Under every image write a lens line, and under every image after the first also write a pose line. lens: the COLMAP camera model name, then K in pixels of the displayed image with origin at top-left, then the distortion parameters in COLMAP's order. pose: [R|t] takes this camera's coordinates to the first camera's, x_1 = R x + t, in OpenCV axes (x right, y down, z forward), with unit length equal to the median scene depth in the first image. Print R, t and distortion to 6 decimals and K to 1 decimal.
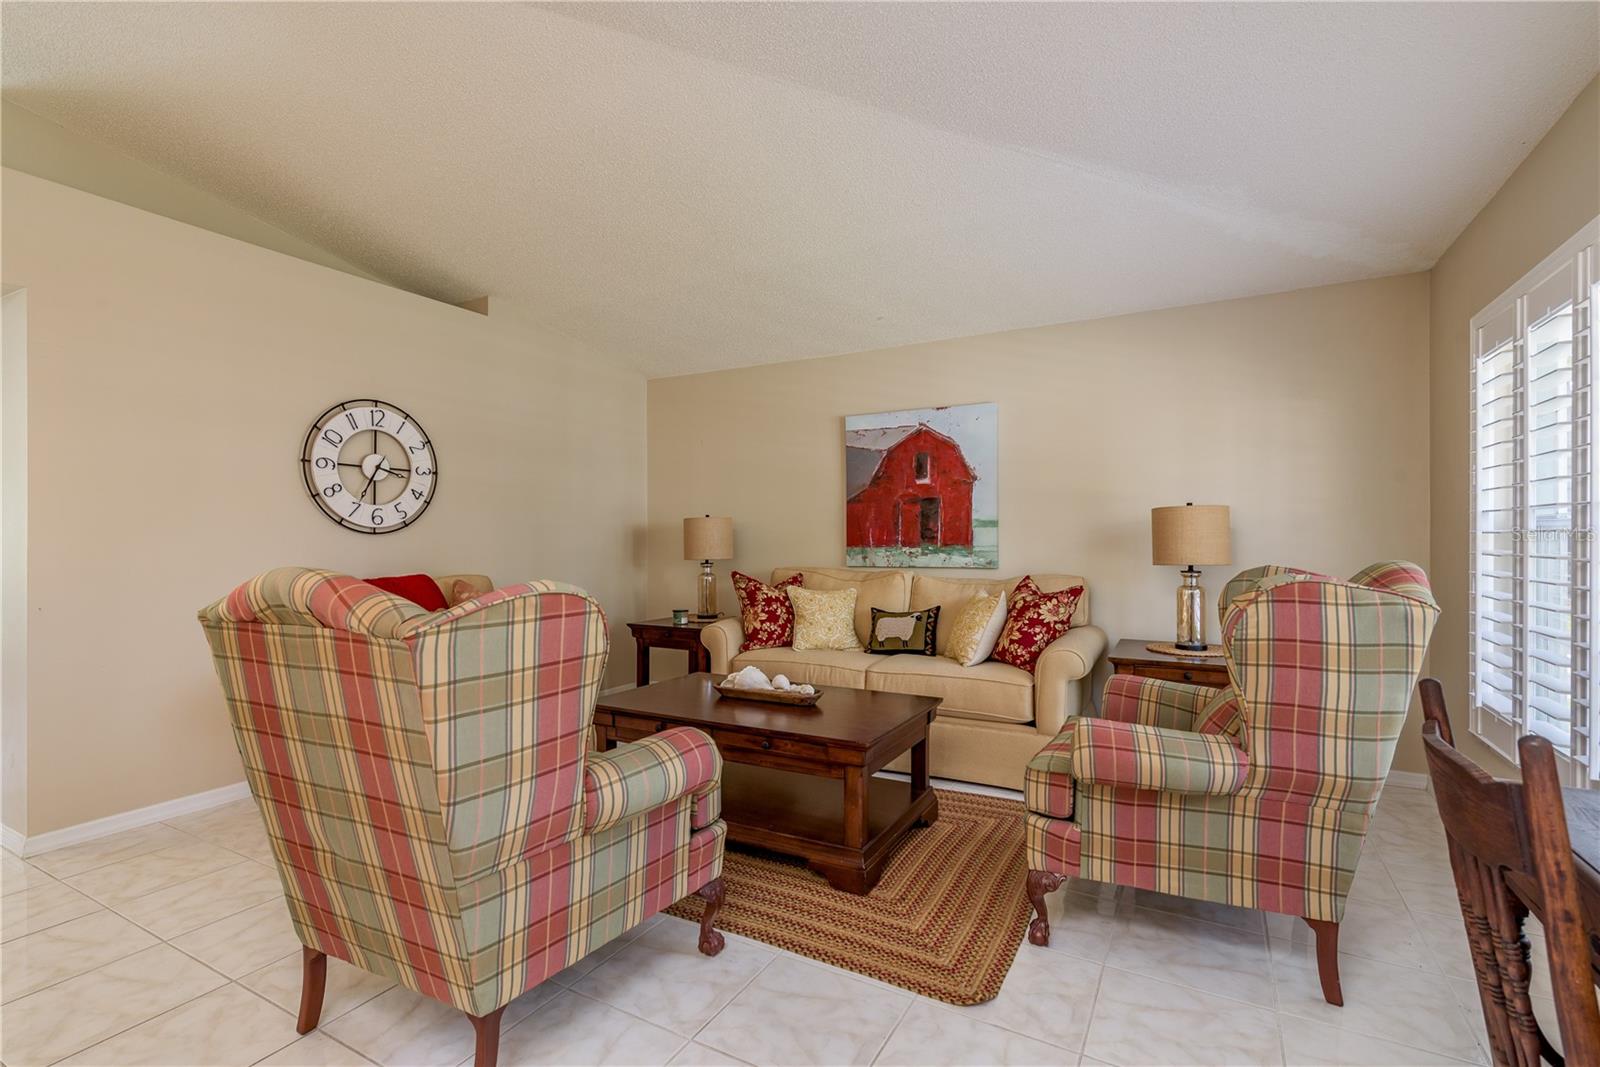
lens RADIAL K [[742.1, 0, 815.3], [0, 742.1, 537.2], [0, 0, 1]] dist [0.012135, -0.003550]
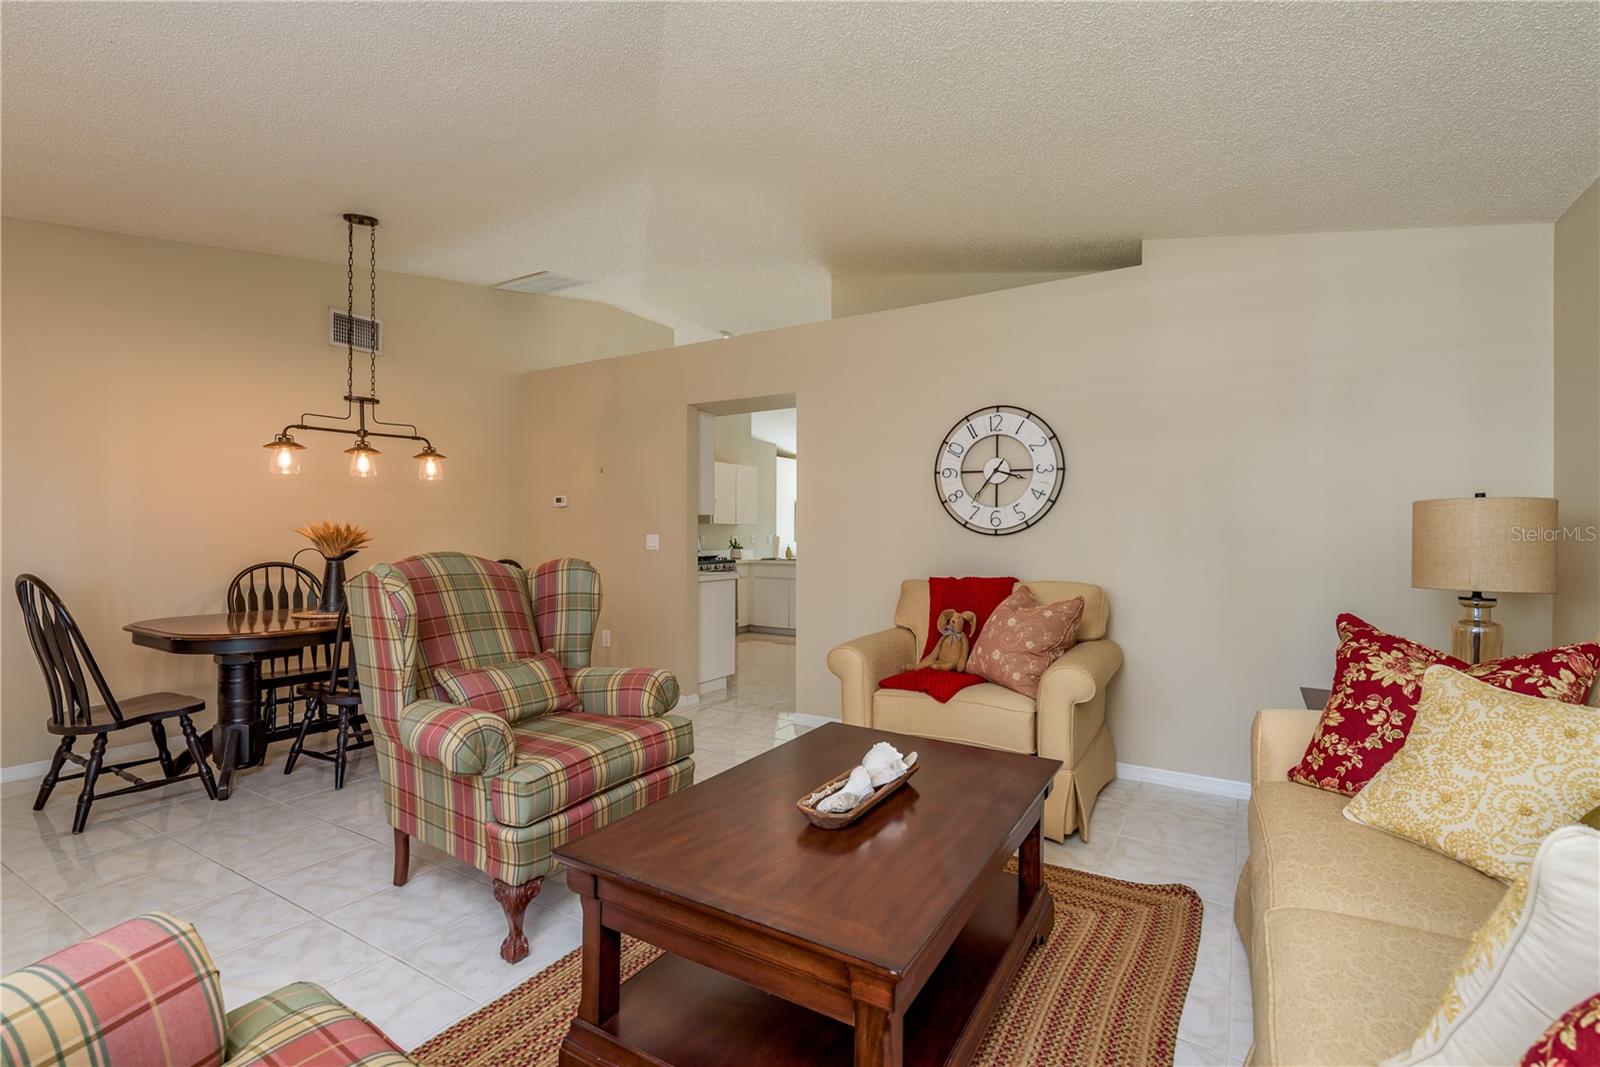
lens RADIAL K [[742.1, 0, 764.9], [0, 742.1, 541.9], [0, 0, 1]] dist [0.012135, -0.003550]
pose [[-0.037678, 0.015717, -0.999166, 0.453789], [0.003341, 0.999873, 0.015603, -0.012395], [0.999284, -0.002750, -0.037726, 0.719460]]
